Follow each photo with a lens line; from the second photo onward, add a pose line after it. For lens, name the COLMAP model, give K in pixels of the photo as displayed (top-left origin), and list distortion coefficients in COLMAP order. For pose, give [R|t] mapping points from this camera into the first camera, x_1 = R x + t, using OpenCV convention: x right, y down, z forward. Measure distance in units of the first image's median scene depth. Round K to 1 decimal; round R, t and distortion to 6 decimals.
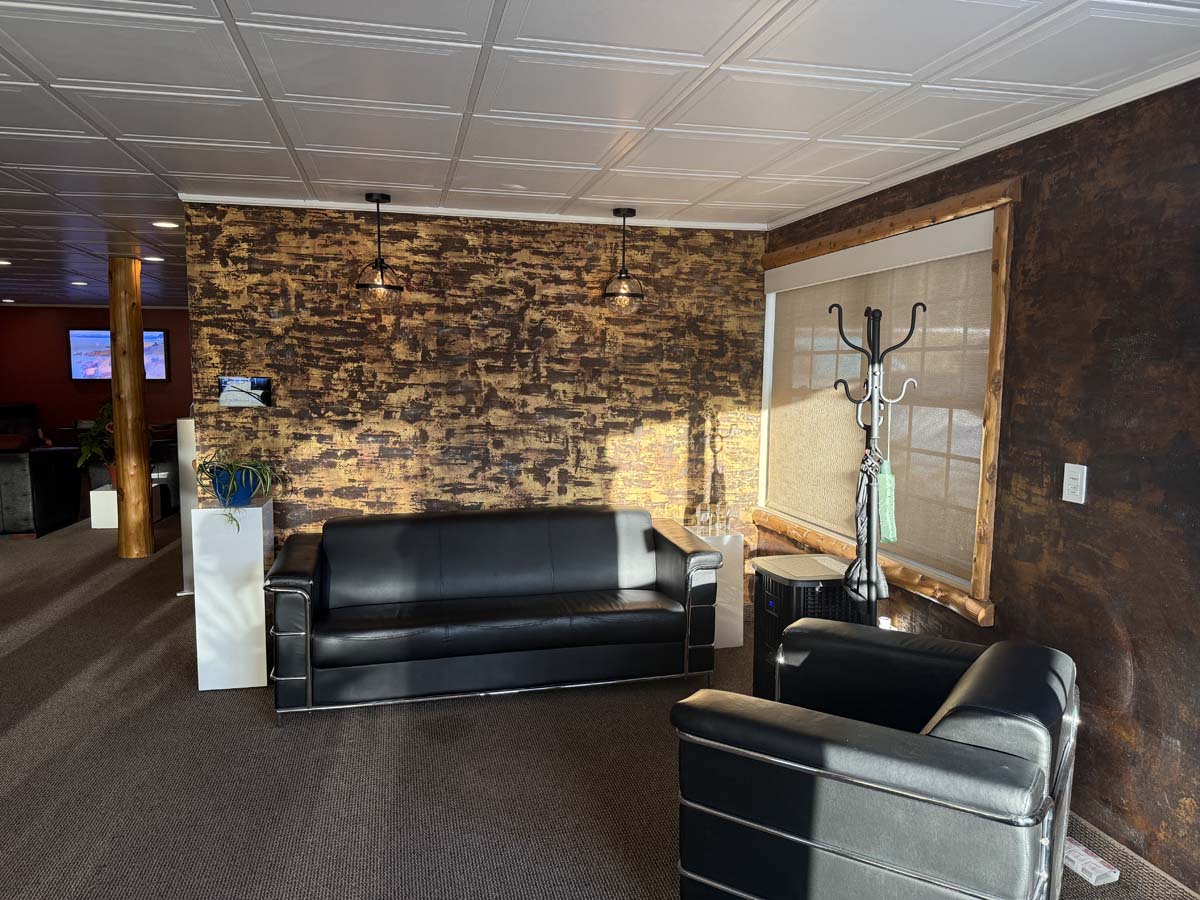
lens RADIAL K [[830.9, 0, 597.1], [0, 830.9, 458.0], [0, 0, 1]] dist [0.040675, -0.038022]
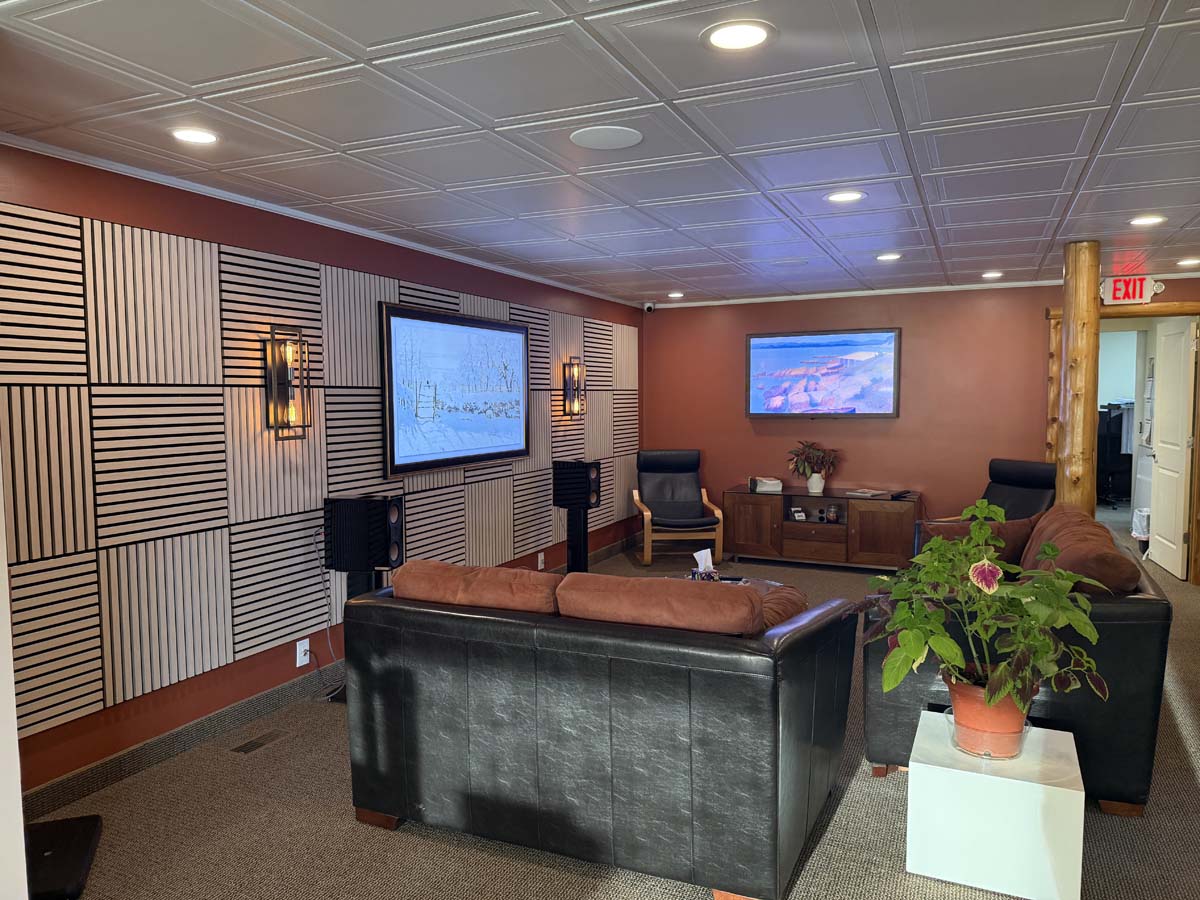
lens RADIAL K [[830.9, 0, 594.7], [0, 830.9, 456.7], [0, 0, 1]] dist [0.040675, -0.038022]
pose [[0.786022, 0.029140, -0.617512, -0.899289], [-0.050235, 0.998596, -0.016821, -0.123281], [0.616155, 0.044243, 0.786382, 1.183487]]
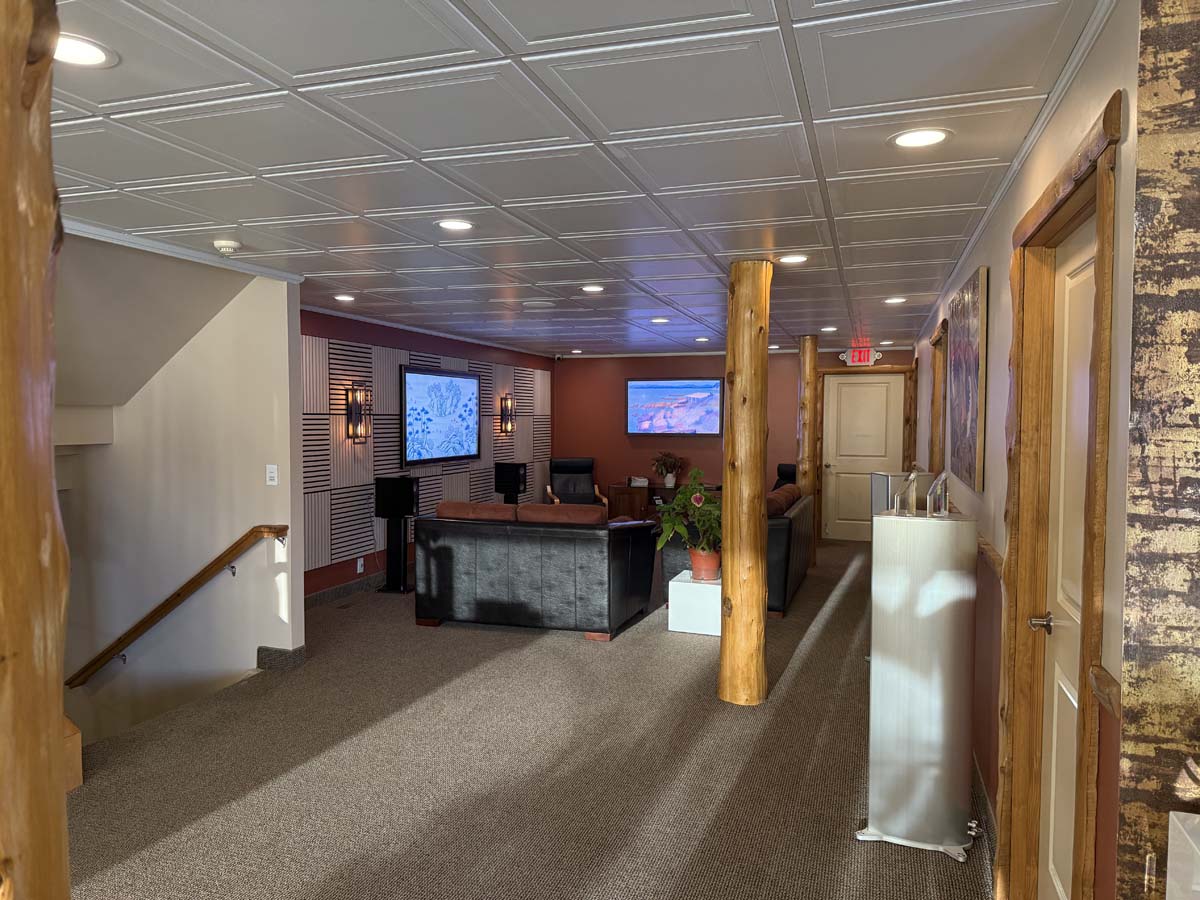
lens RADIAL K [[830.9, 0, 601.7], [0, 830.9, 460.3], [0, 0, 1]] dist [0.040675, -0.038022]
pose [[0.853620, 0.021613, -0.520448, -0.472414], [-0.051042, 0.997801, -0.042280, -0.065027], [0.518390, 0.062656, 0.852846, 0.560047]]
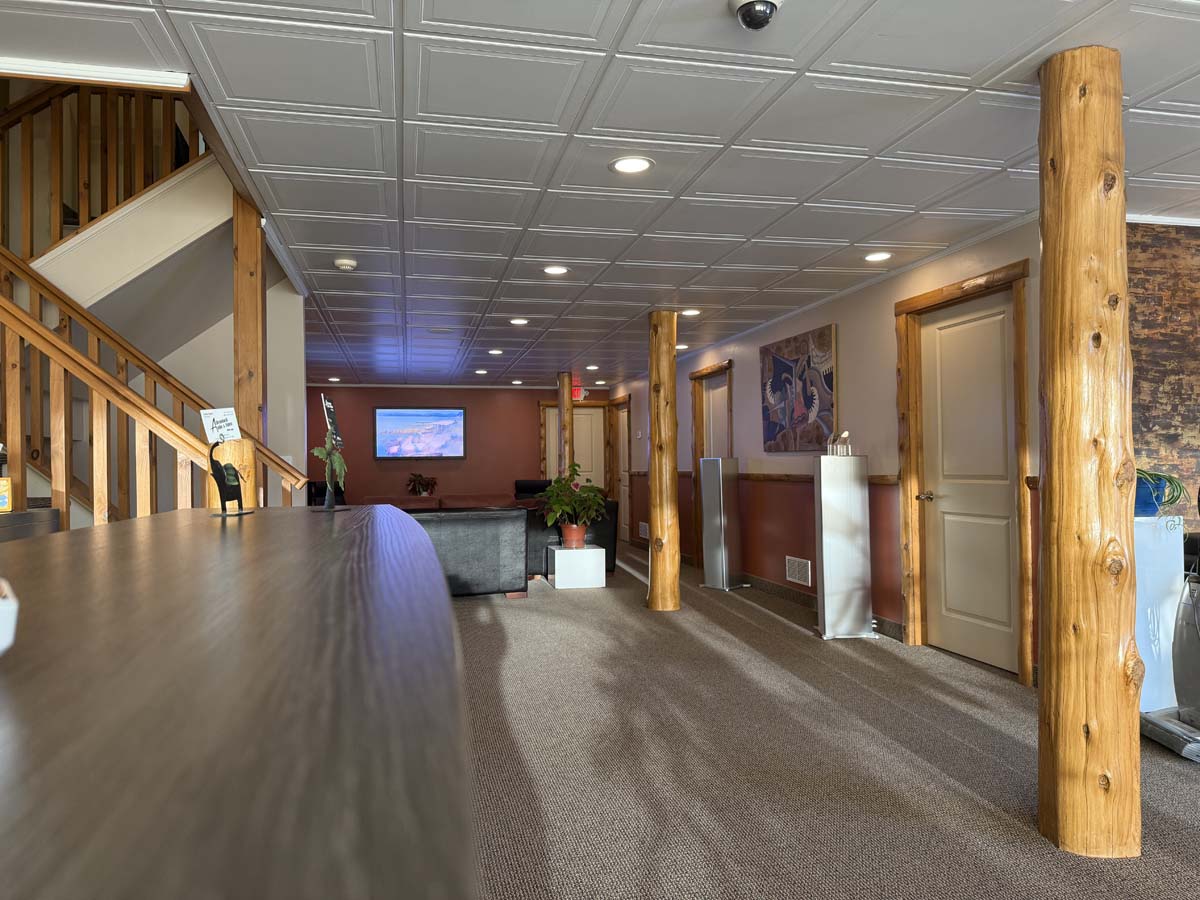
lens RADIAL K [[830.9, 0, 601.7], [0, 830.9, 457.4], [0, 0, 1]] dist [0.040675, -0.038022]
pose [[0.999719, -0.022532, -0.007332, -0.964315], [0.021510, 0.992780, -0.118003, 0.083591], [0.009938, 0.117812, 0.992986, 0.024007]]
